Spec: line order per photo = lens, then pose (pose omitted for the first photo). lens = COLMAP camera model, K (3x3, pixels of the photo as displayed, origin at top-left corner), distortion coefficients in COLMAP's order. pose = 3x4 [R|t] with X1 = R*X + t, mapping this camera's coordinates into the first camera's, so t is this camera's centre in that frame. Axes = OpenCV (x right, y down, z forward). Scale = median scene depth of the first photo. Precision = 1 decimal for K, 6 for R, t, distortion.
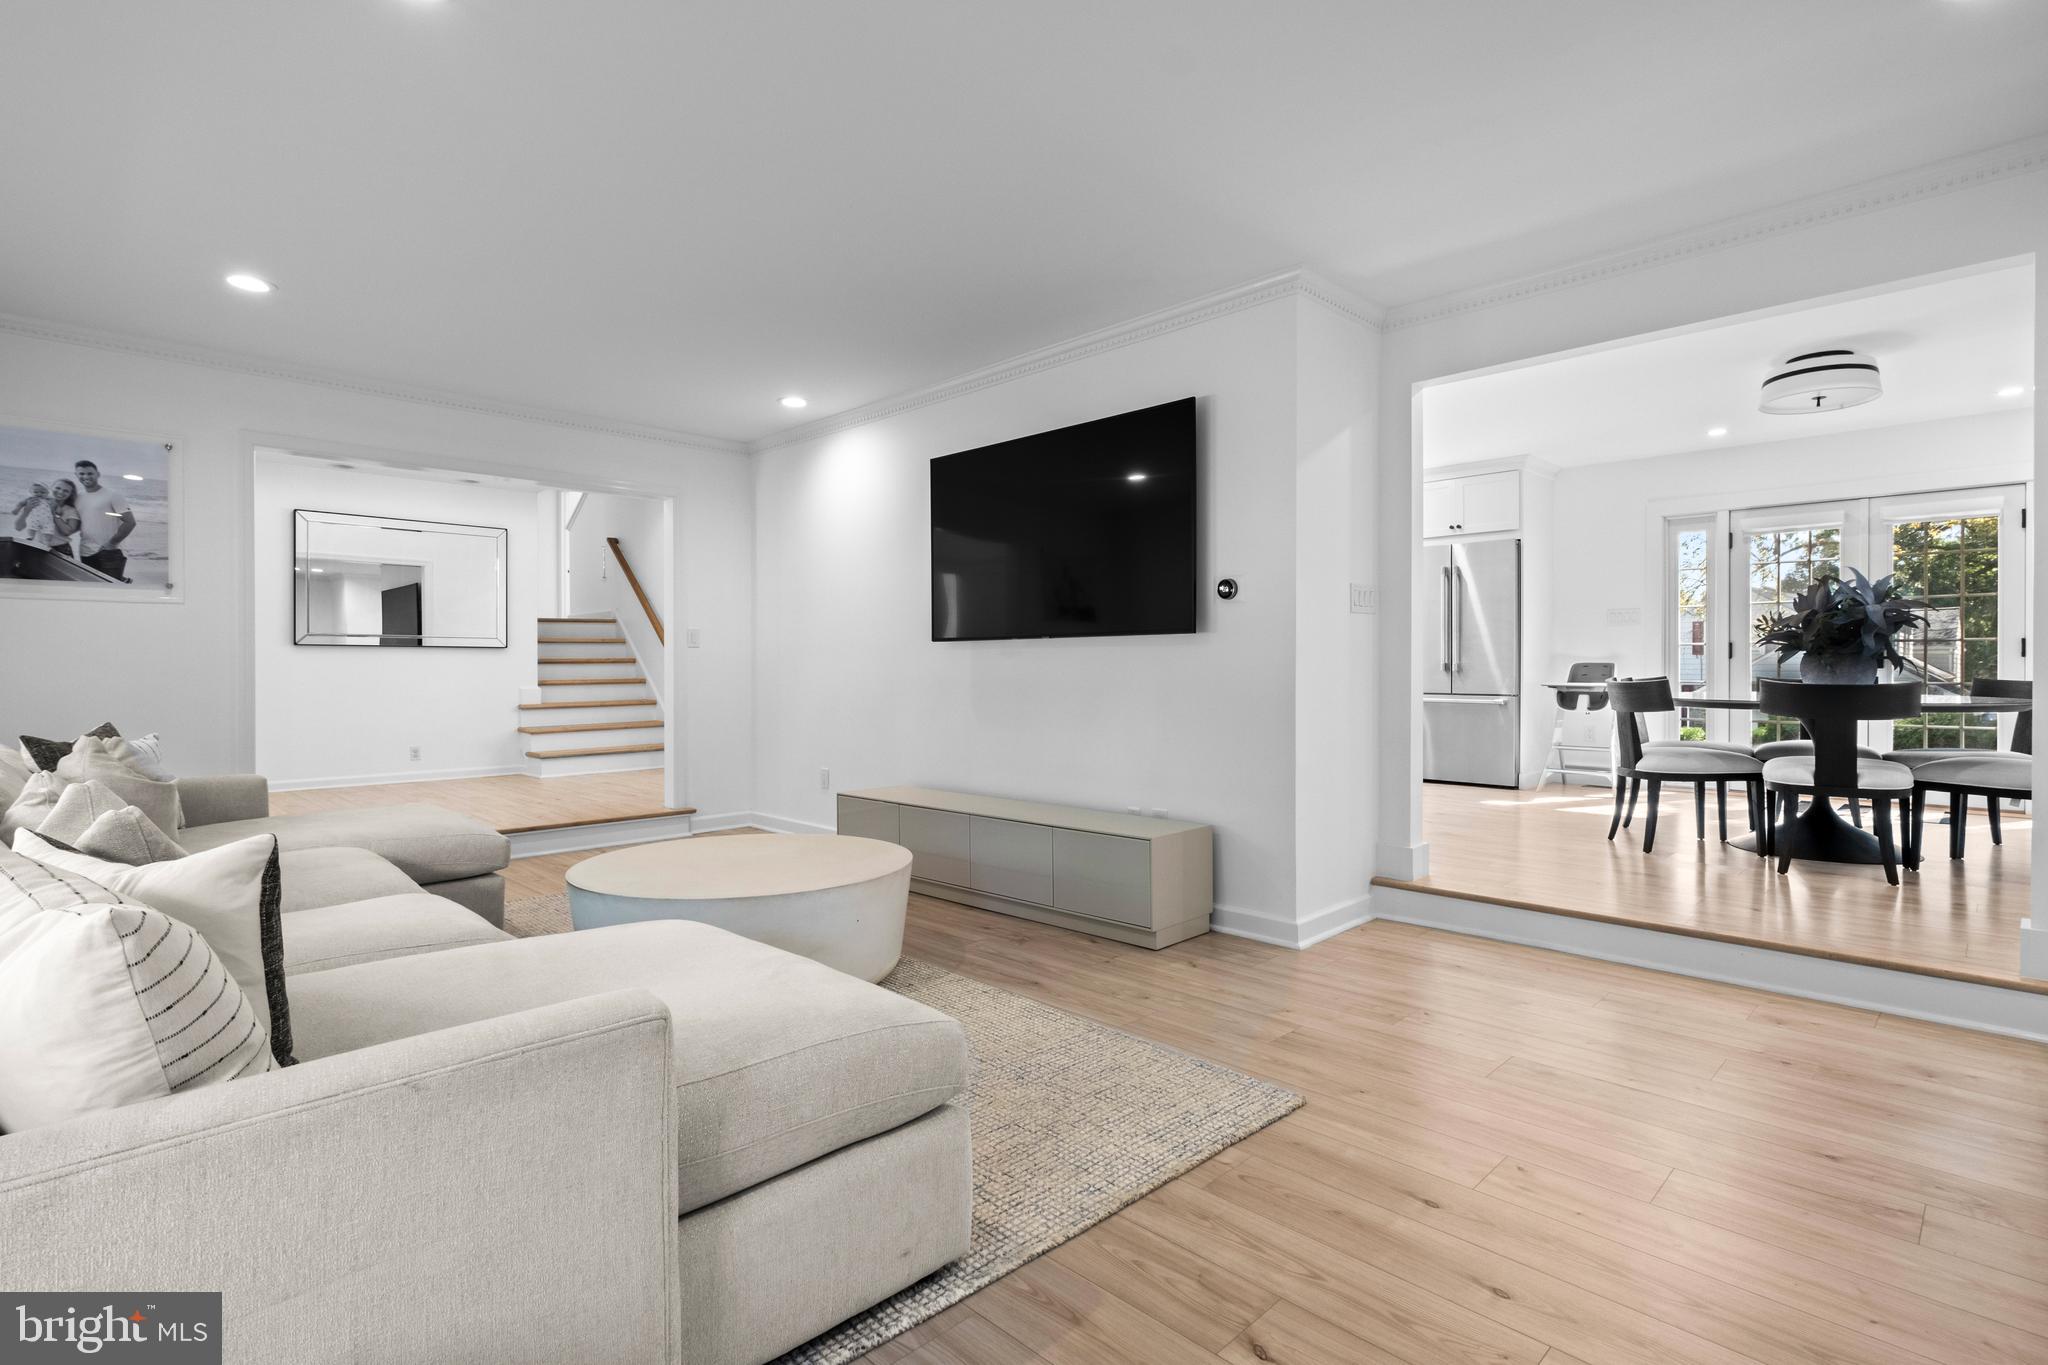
lens RADIAL K [[984.9, 0, 1022.5], [0, 984.9, 673.0], [0, 0, 1]] dist [-0.002560, -0.000522]
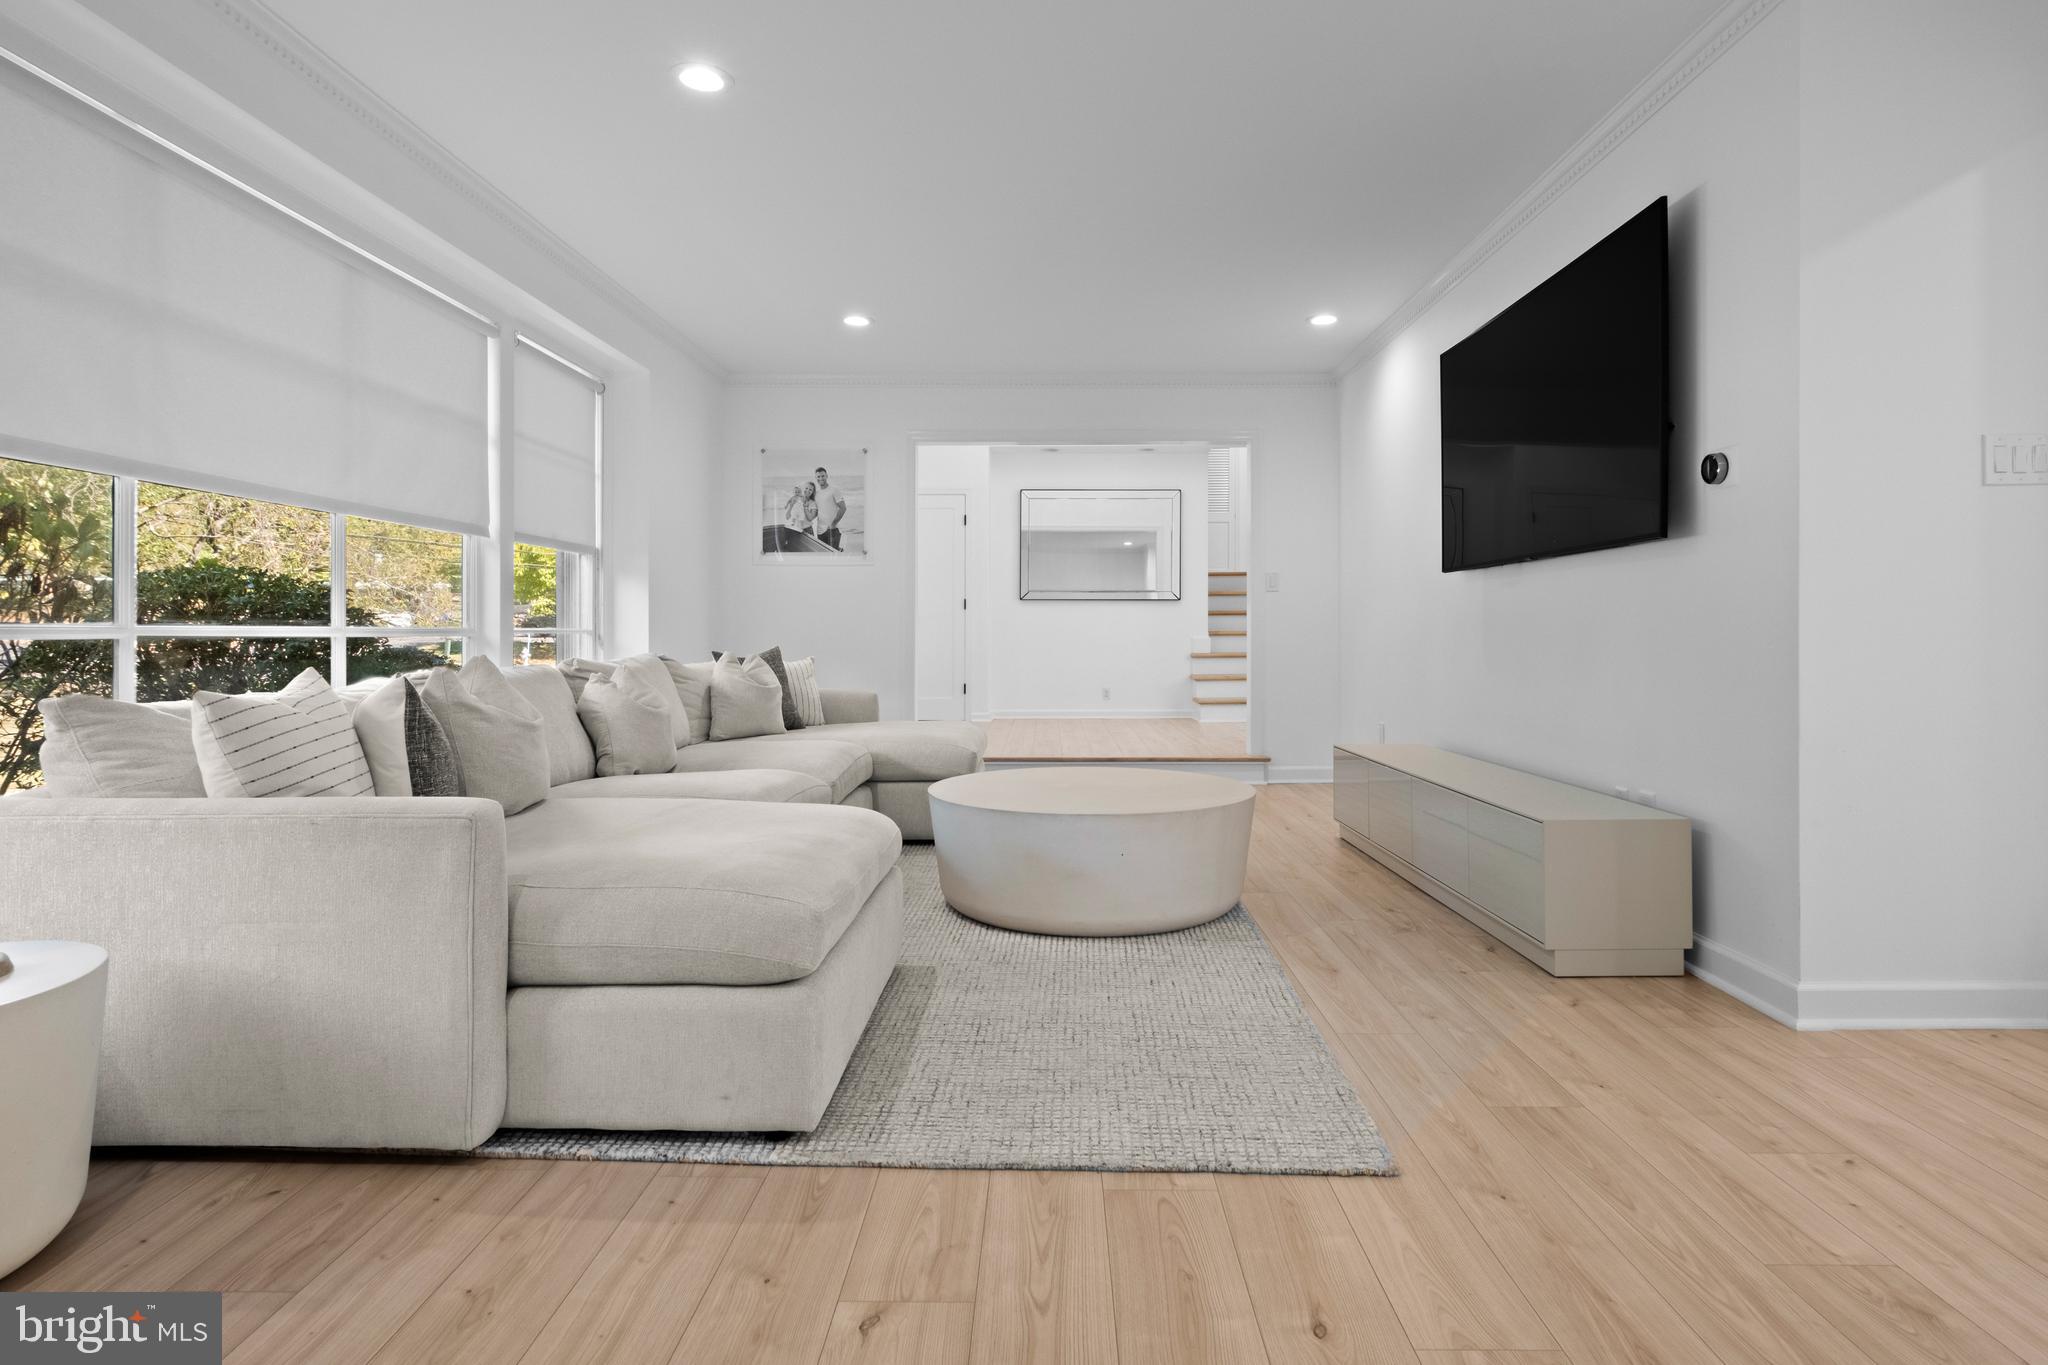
lens RADIAL K [[1044.7, 0, 1030.6], [0, 1044.7, 633.7], [0, 0, 1]] dist [0.000301, -0.000186]
pose [[0.703060, 0.002399, -0.711126, 0.388554], [-0.004974, 0.999986, -0.001544, 0.029892], [0.711113, 0.004623, 0.703063, 0.172202]]
